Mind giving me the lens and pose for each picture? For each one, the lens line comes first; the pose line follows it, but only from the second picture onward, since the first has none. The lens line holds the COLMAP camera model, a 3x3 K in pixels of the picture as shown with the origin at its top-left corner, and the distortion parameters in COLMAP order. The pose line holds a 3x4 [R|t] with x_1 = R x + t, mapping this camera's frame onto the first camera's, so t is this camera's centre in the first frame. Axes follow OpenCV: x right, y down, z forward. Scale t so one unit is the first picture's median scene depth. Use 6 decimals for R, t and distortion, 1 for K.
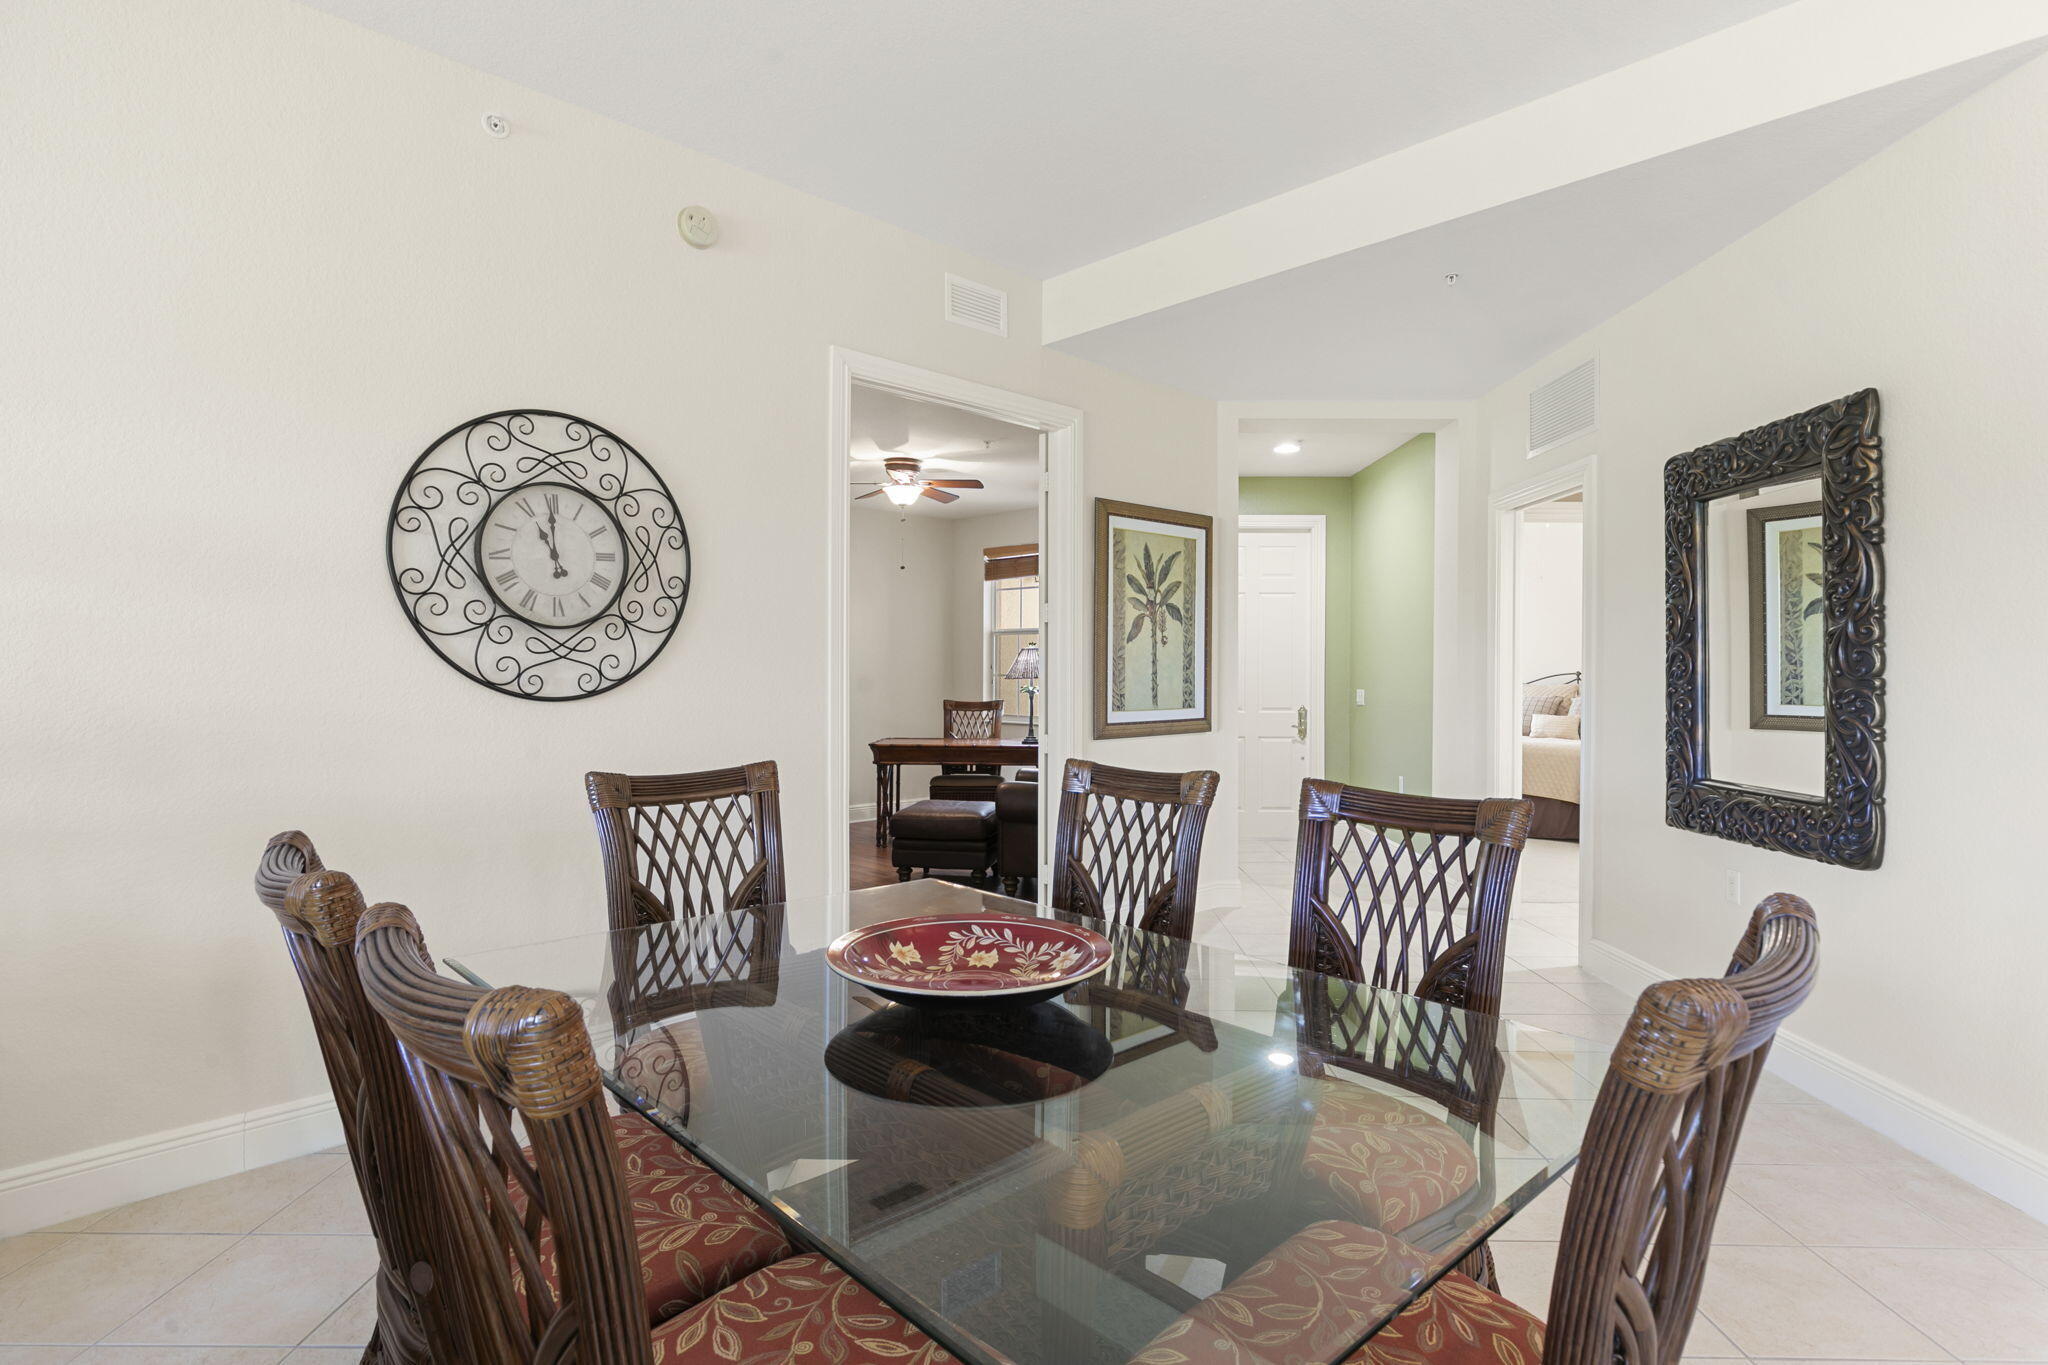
lens RADIAL K [[921.2, 0, 1026.9], [0, 921.2, 668.2], [0, 0, 1]] dist [0.010393, -0.000823]
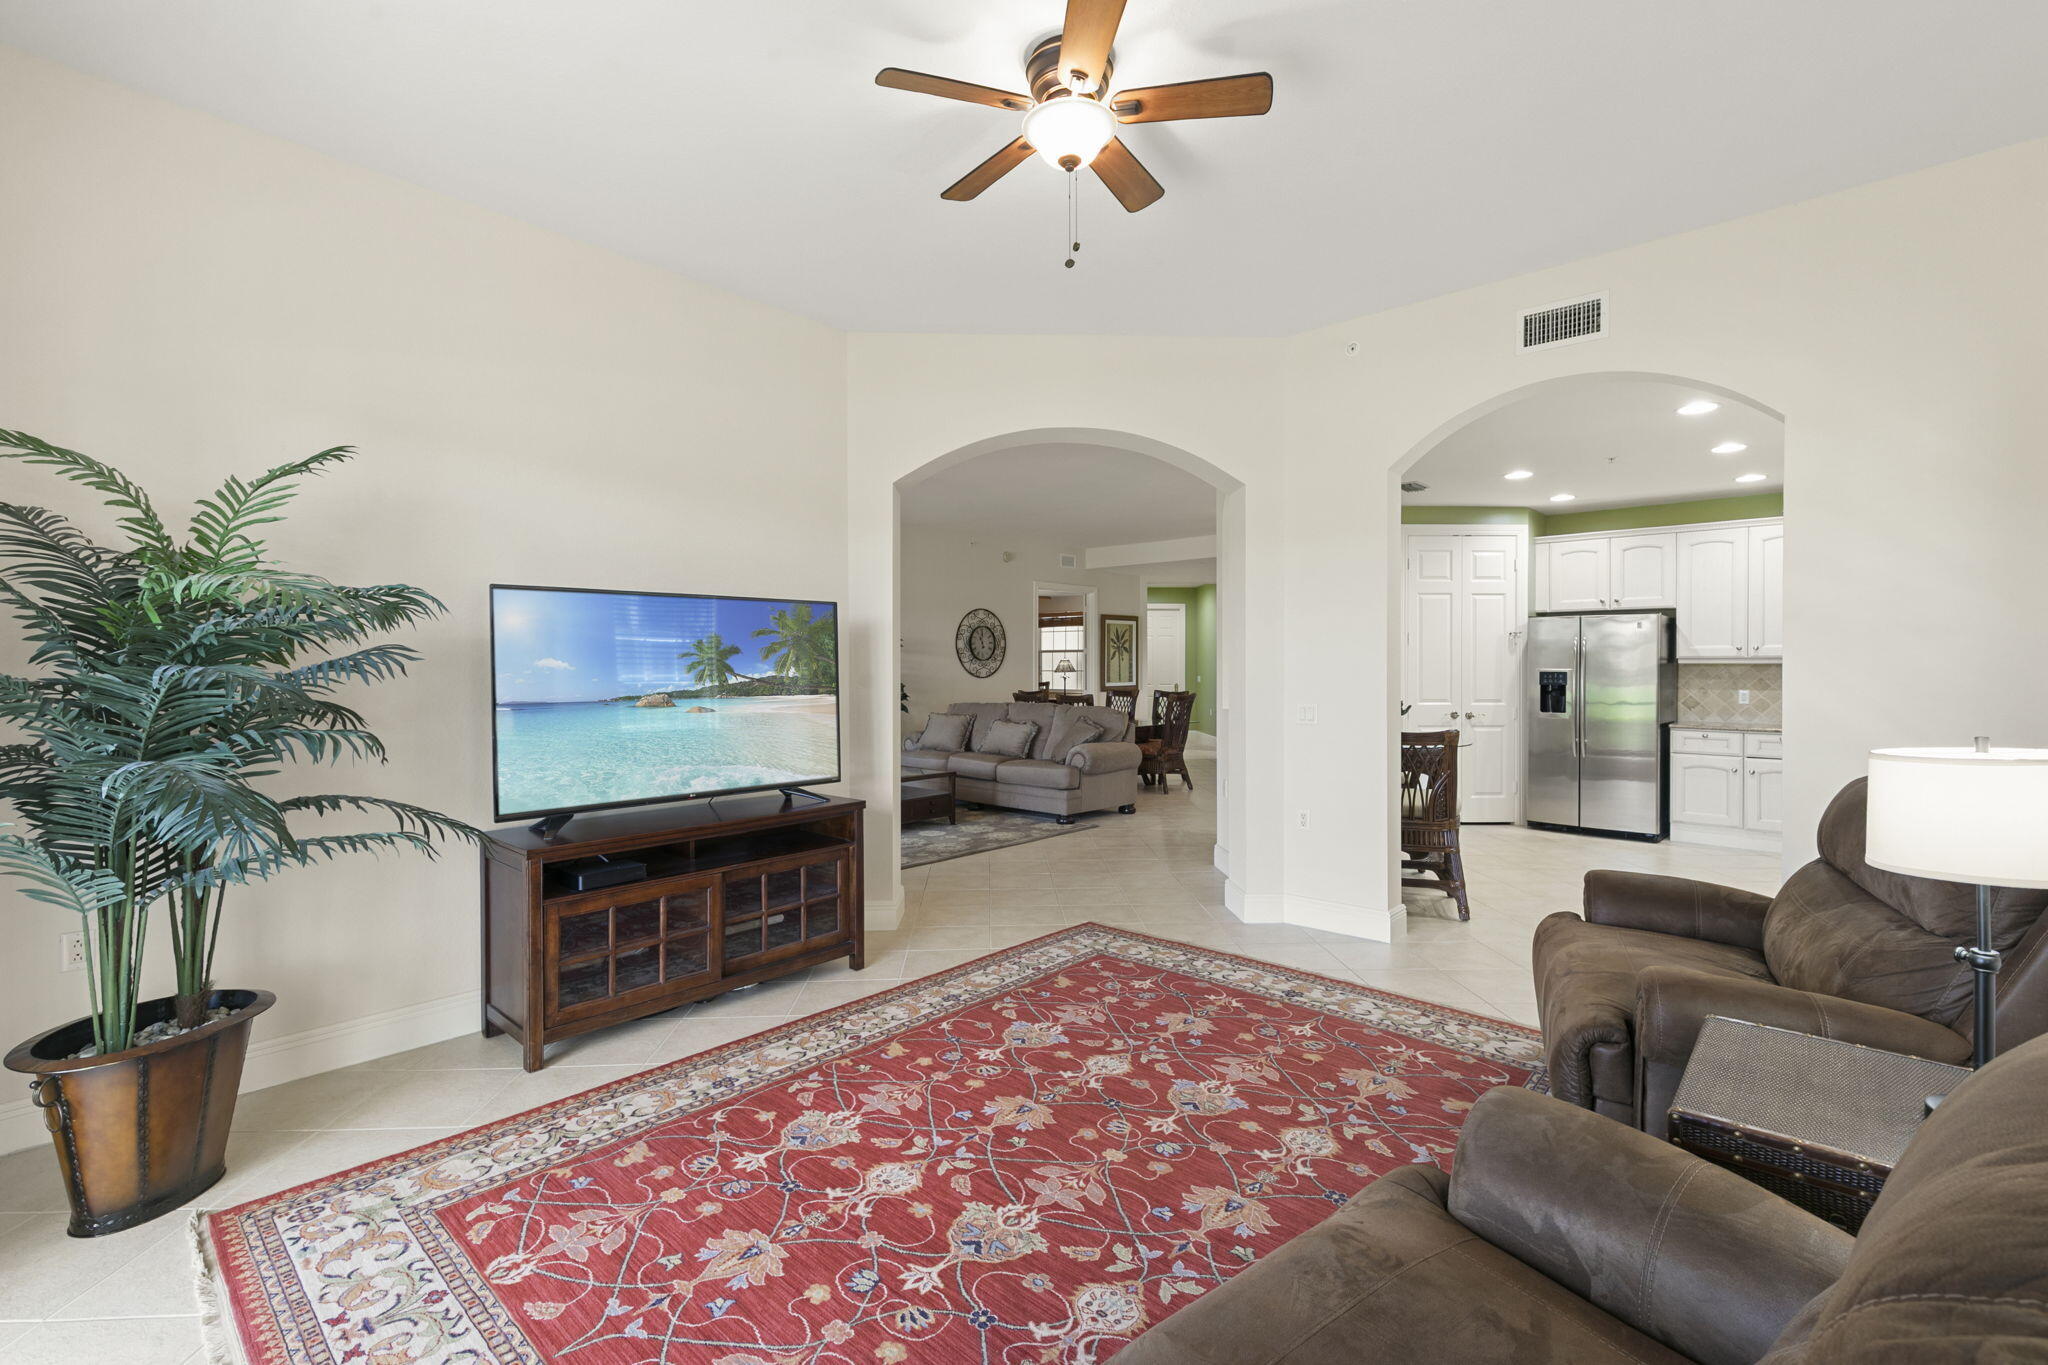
lens RADIAL K [[921.2, 0, 1026.9], [0, 921.2, 668.2], [0, 0, 1]] dist [0.010393, -0.000823]
pose [[0.998131, -0.002392, 0.061060, -0.350868], [0.001846, 0.999958, 0.009007, -0.027607], [-0.061079, -0.008878, 0.998093, -2.011933]]
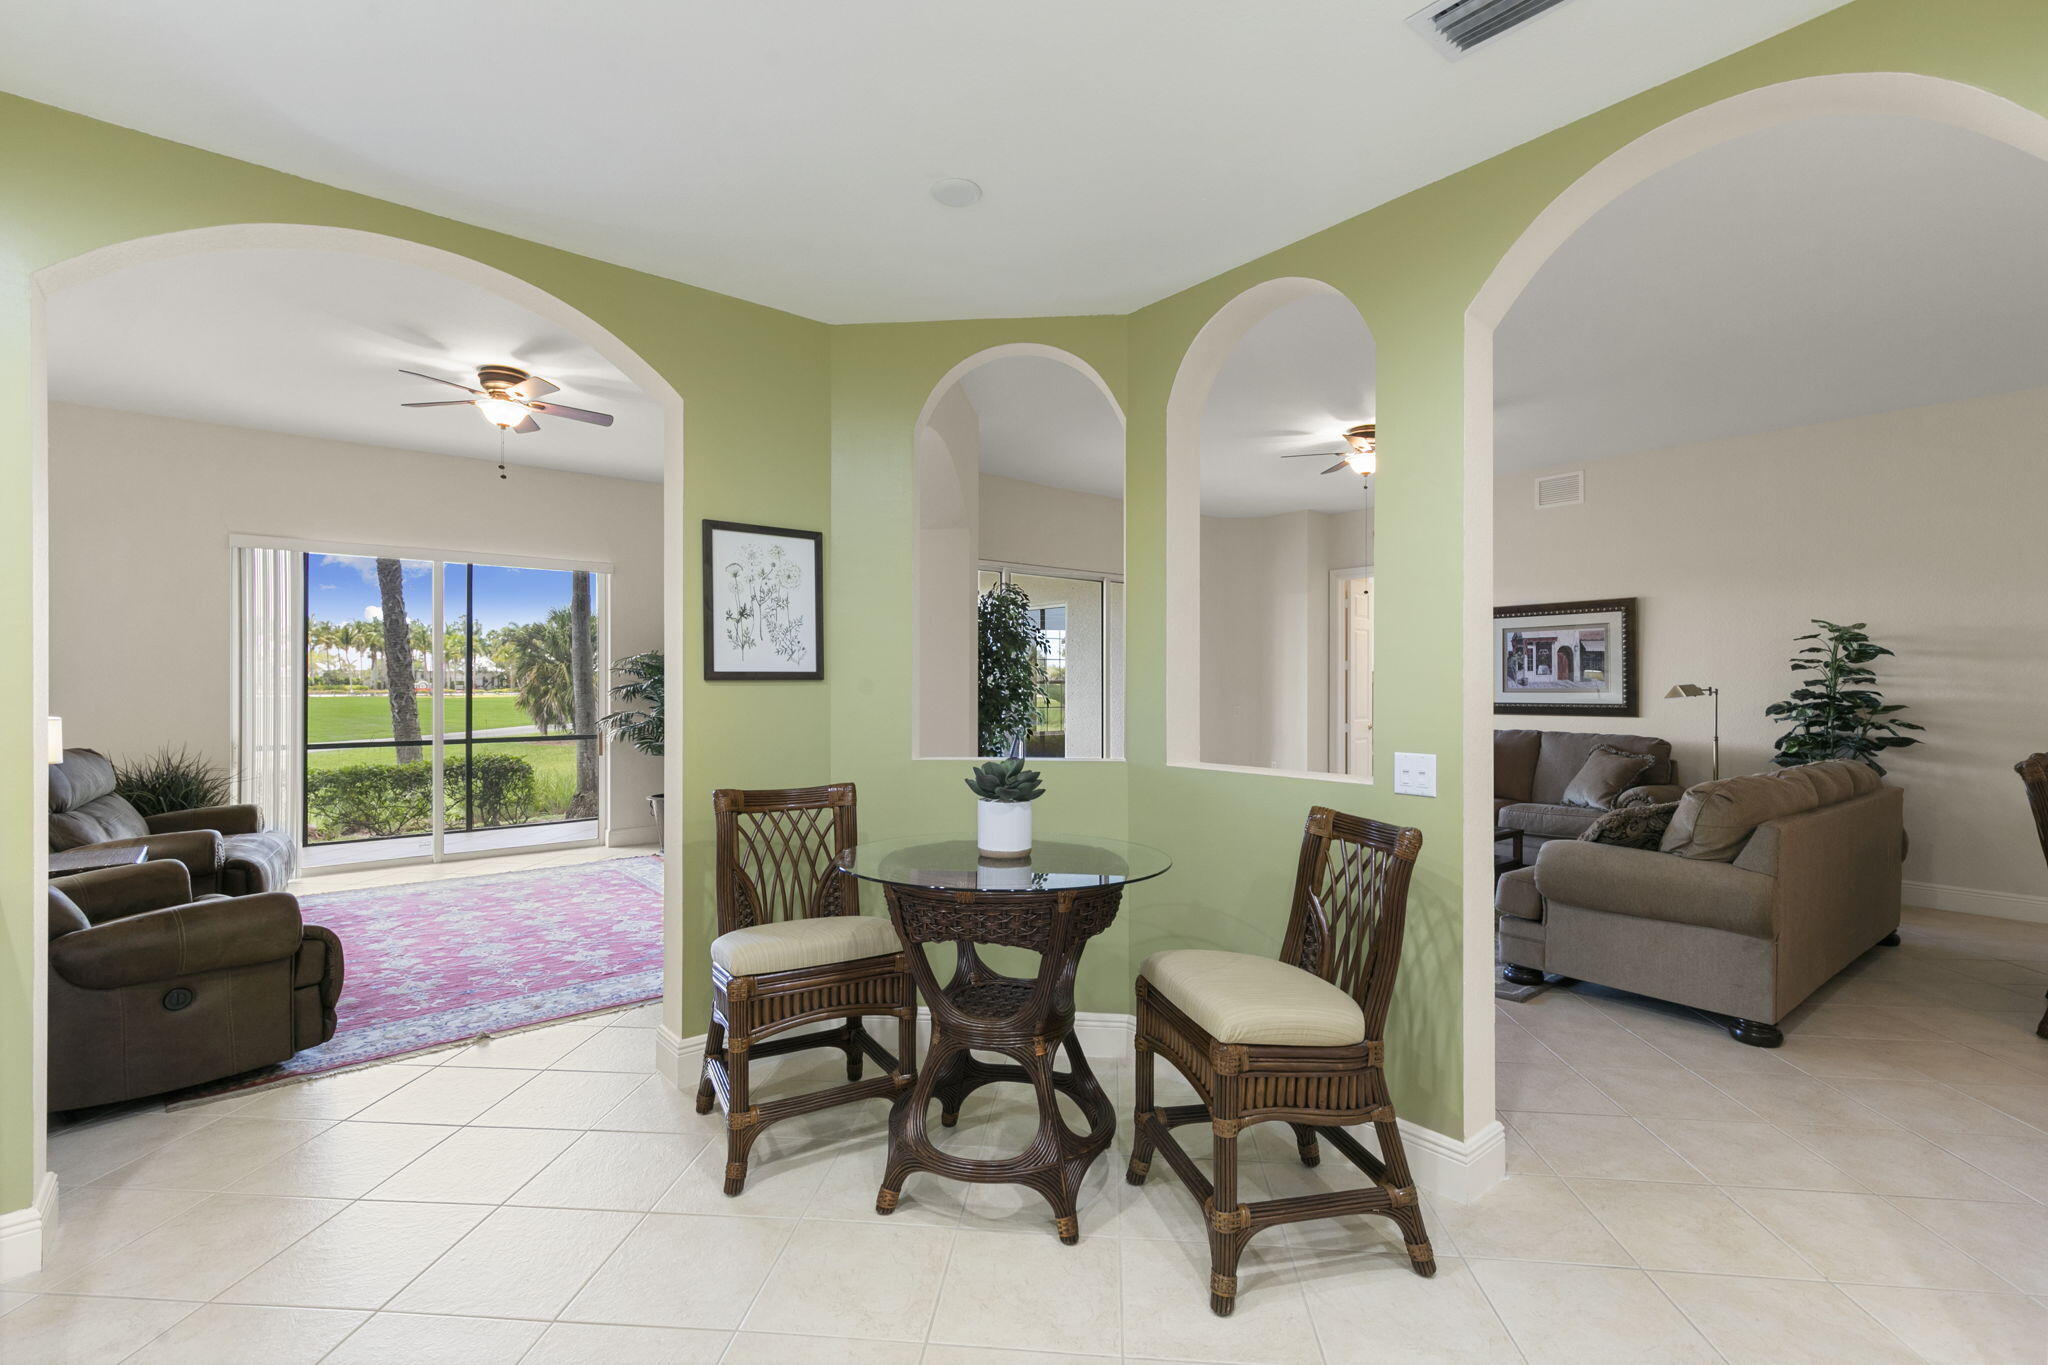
lens RADIAL K [[921.7, 0, 1024.0], [0, 921.7, 682.5], [0, 0, 1]] dist [0.008637, -0.000596]
pose [[-0.076600, -0.006339, -0.997042, 0.750419], [0.004022, 0.999970, -0.006667, -0.016304], [0.997054, -0.004521, -0.076572, -0.758679]]
